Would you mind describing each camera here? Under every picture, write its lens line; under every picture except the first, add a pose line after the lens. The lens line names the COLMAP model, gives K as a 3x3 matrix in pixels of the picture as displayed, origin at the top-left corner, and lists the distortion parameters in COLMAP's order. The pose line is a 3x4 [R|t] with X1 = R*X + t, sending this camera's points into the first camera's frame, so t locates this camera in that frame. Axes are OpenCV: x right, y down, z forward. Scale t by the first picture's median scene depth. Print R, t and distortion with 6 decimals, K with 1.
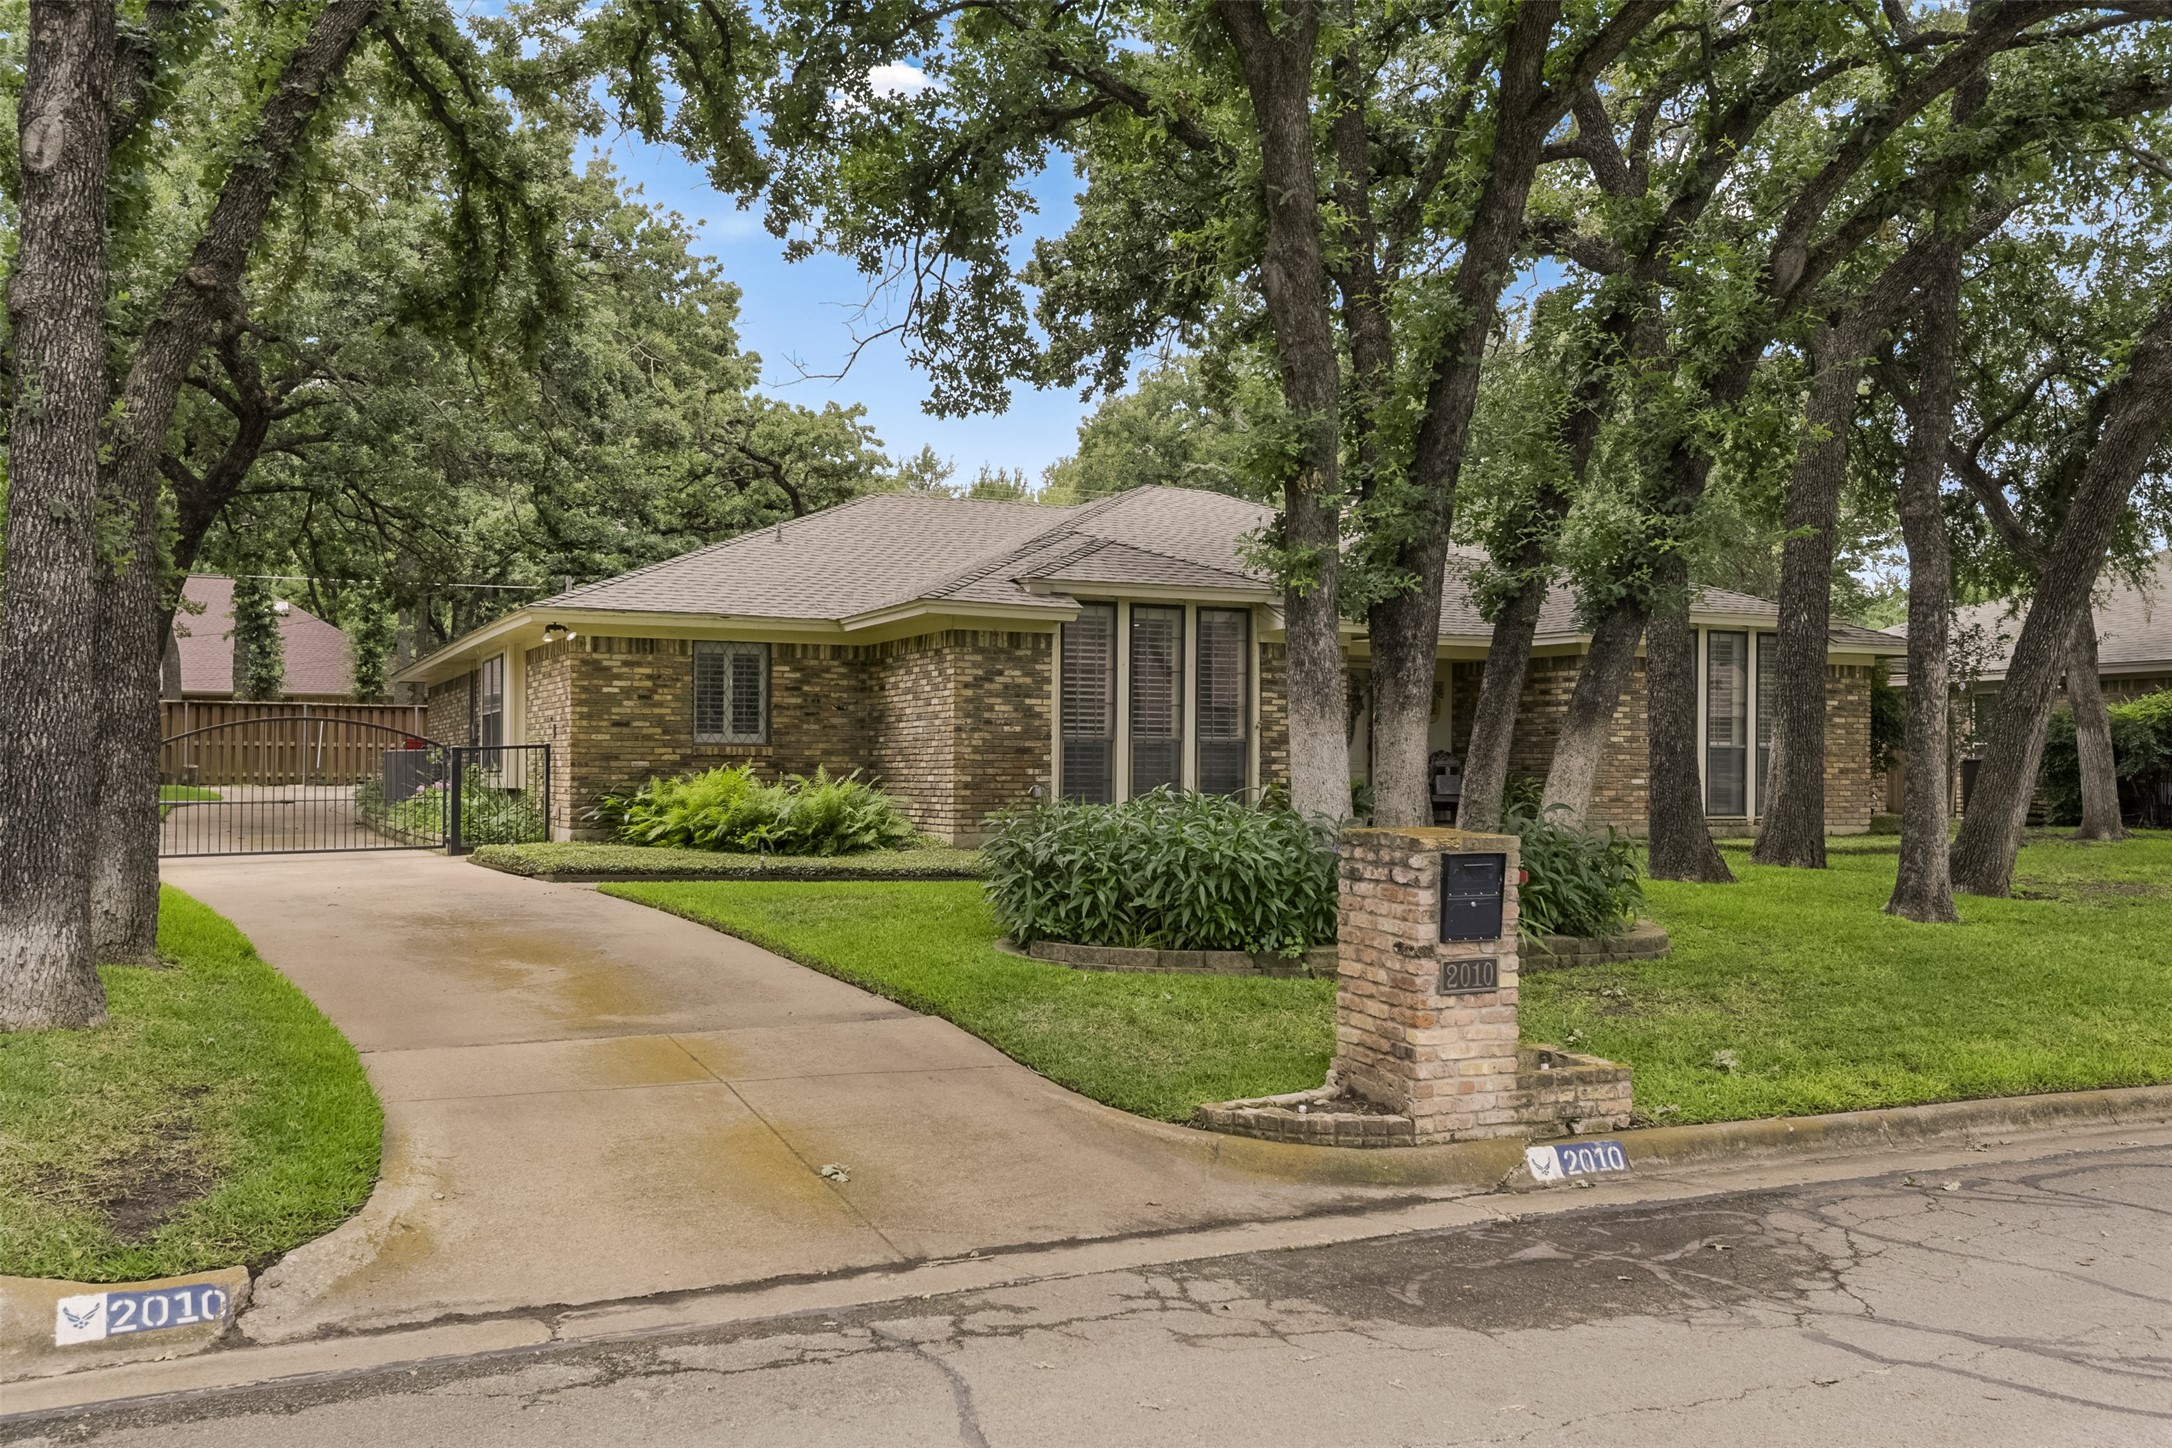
lens RADIAL K [[1769.1, 0, 1086.6], [0, 1769.1, 742.4], [0, 0, 1]] dist [0.064717, -0.006519]
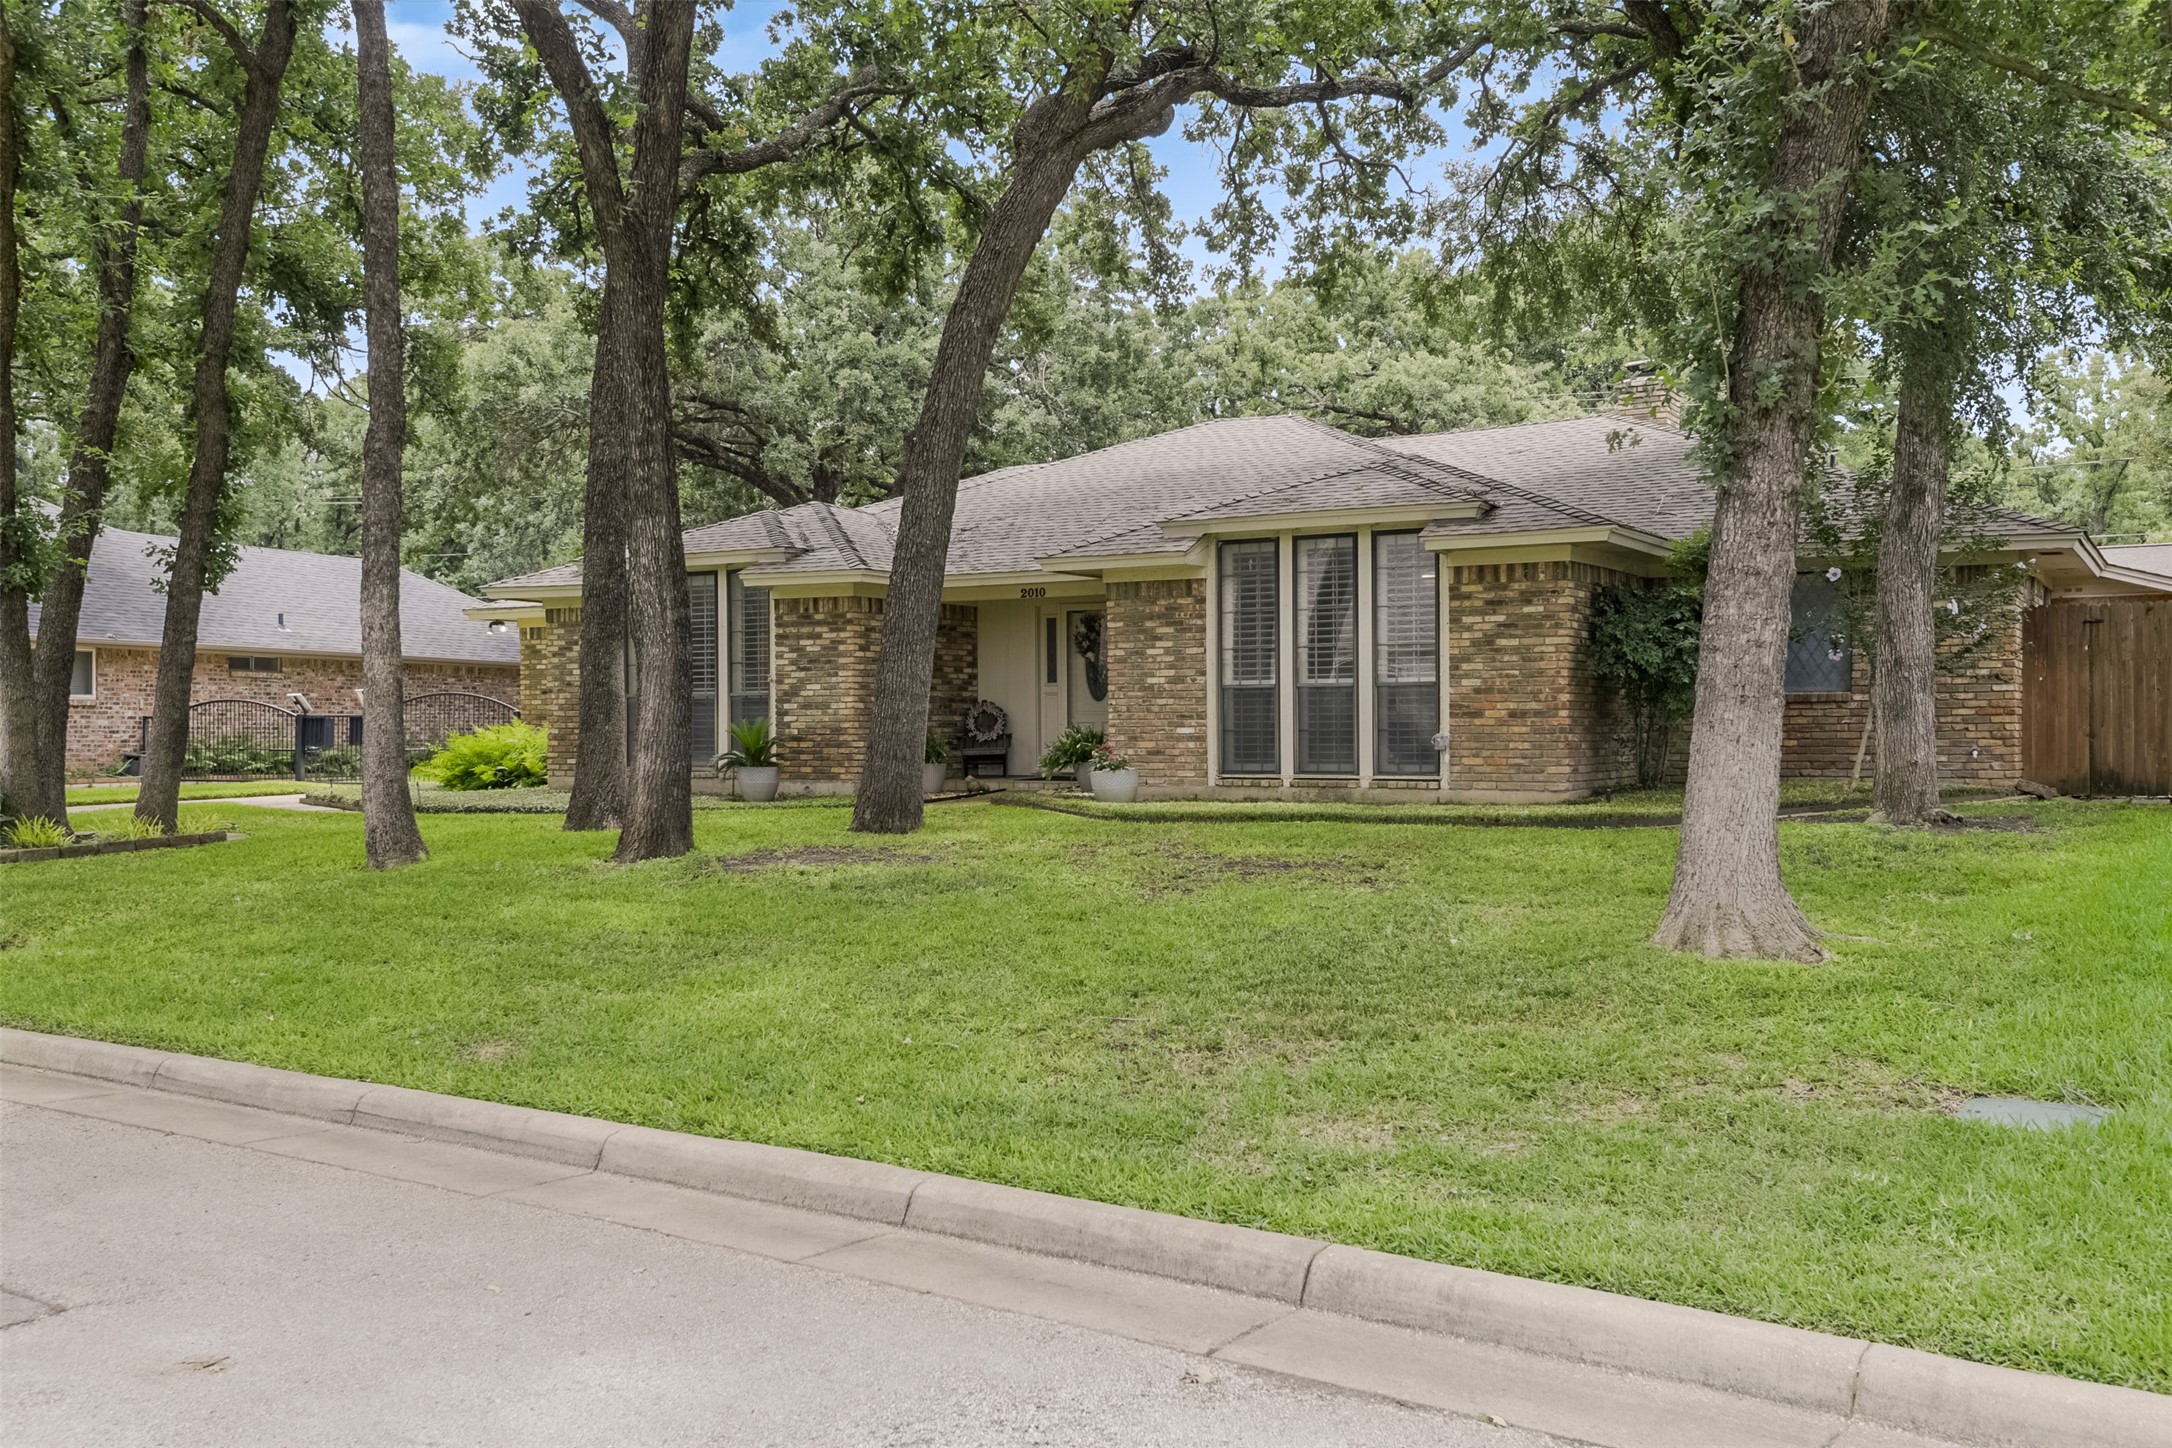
lens RADIAL K [[1872.7, 0, 1077.0], [0, 1872.7, 719.4], [0, 0, 1]] dist [0.042058, -0.003333]
pose [[0.565816, -0.010371, -0.824467, 1.121418], [0.020069, 0.999798, 0.001197, 0.016605], [0.824288, -0.017223, 0.565909, 0.530354]]
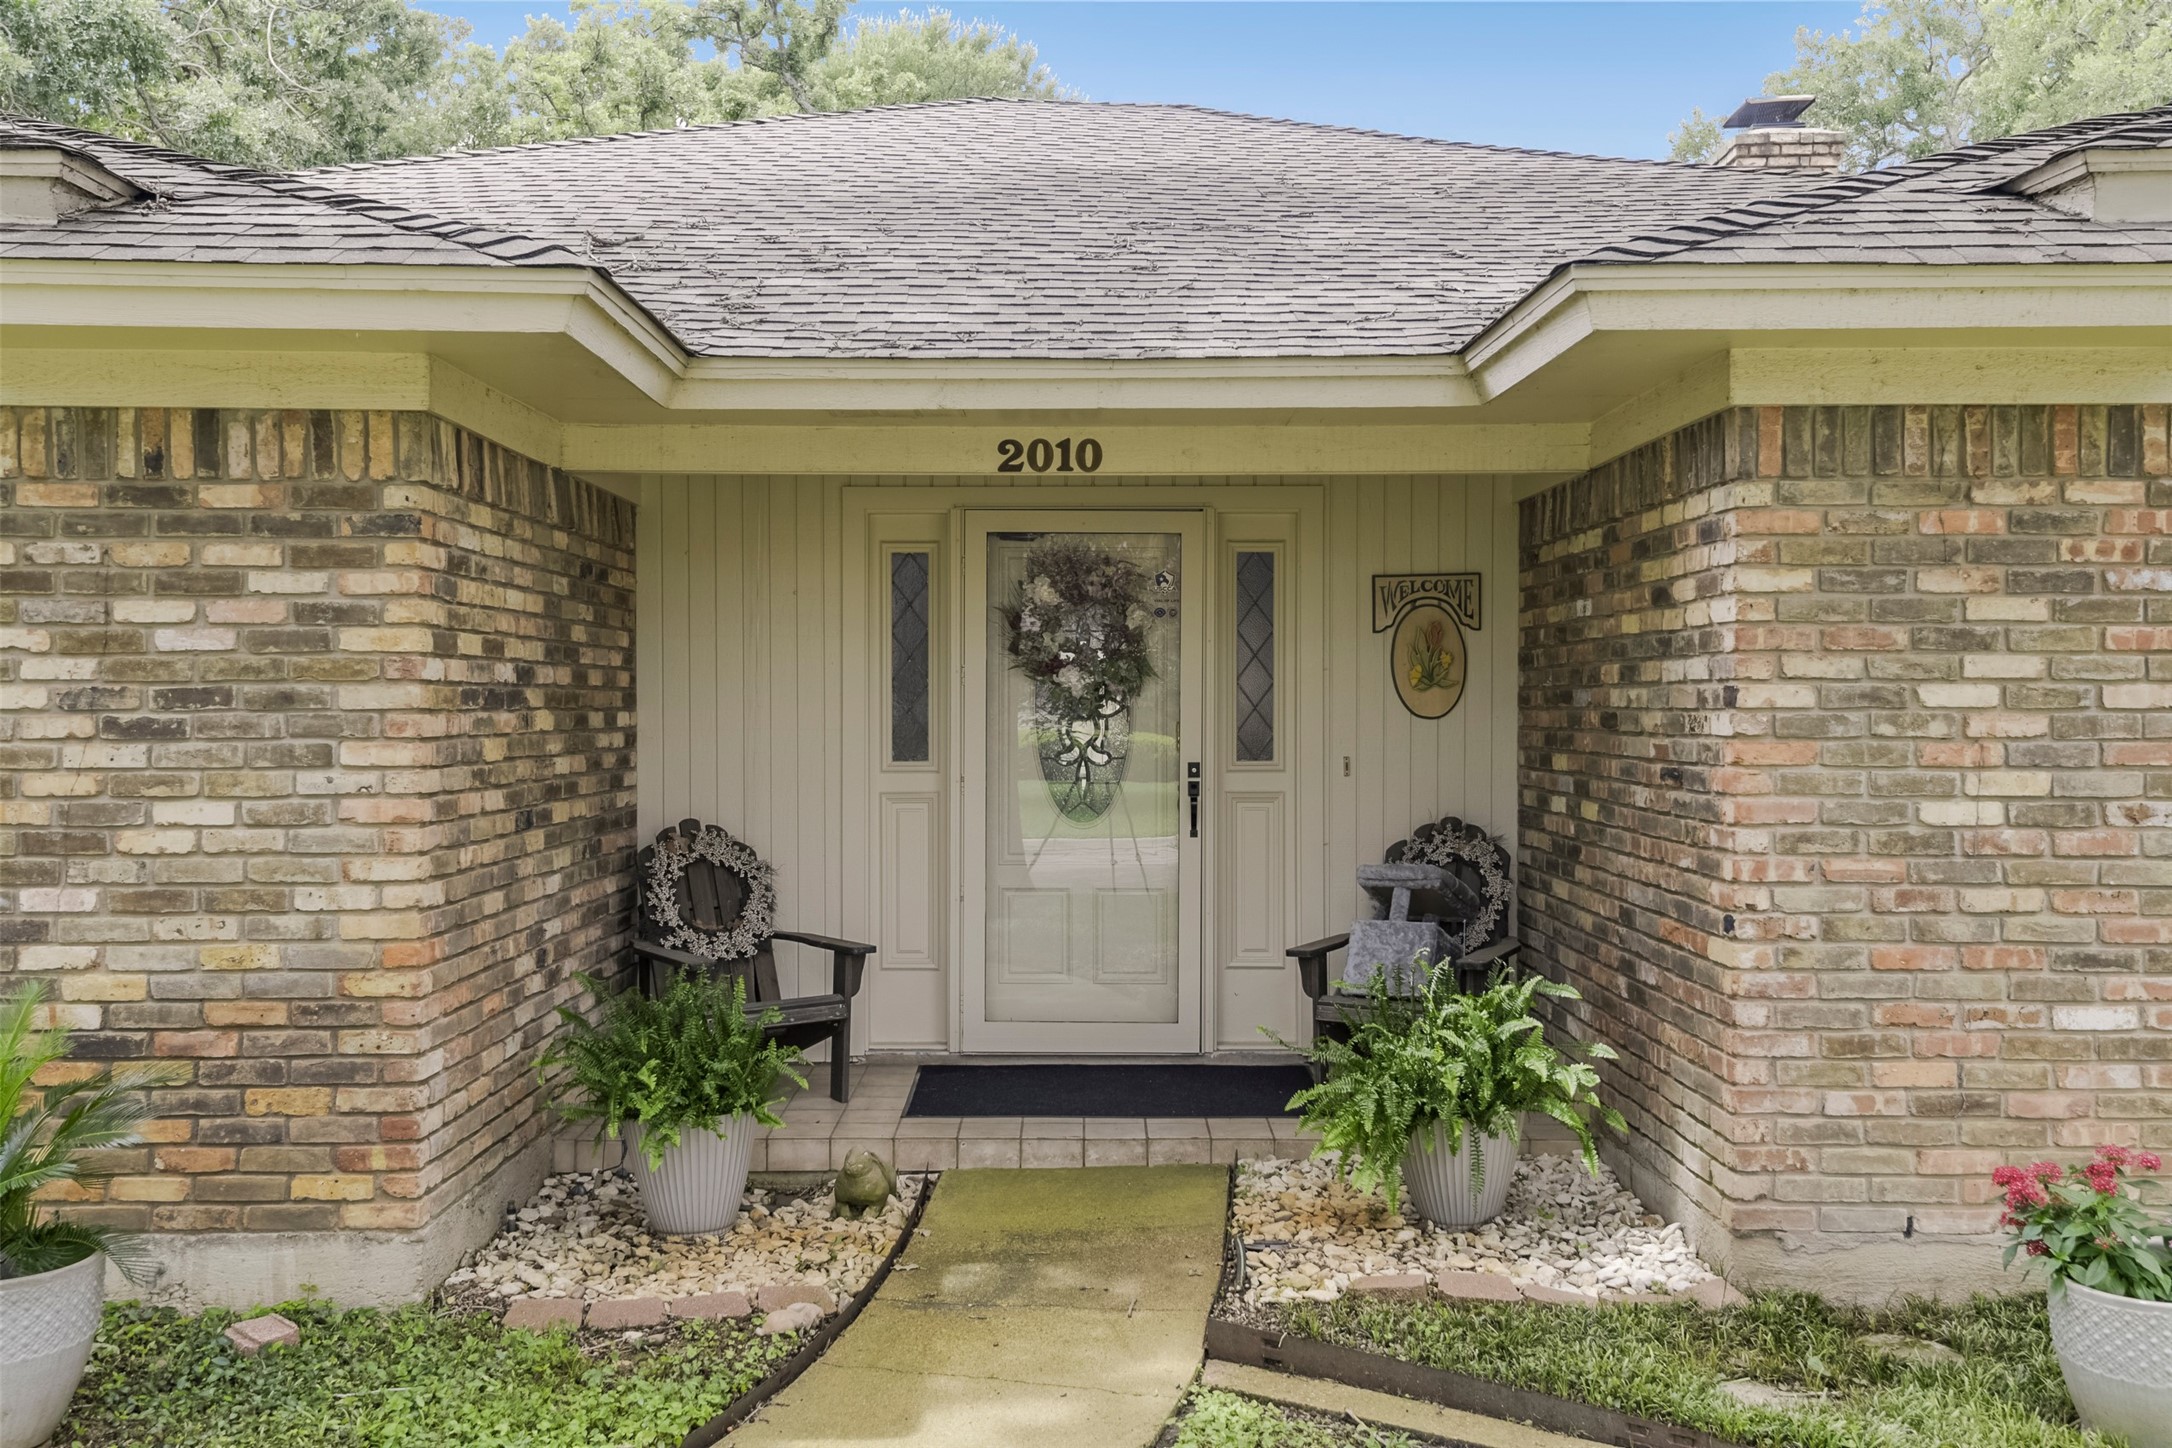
lens RADIAL K [[2086.1, 0, 1089.6], [0, 2086.1, 730.2], [0, 0, 1]] dist [0.056800, 0.000000]
pose [[0.905684, -0.001942, -0.423950, 0.347851], [0.011047, 0.999758, 0.019020, -0.018991], [0.423810, -0.021910, 0.905486, 0.827722]]
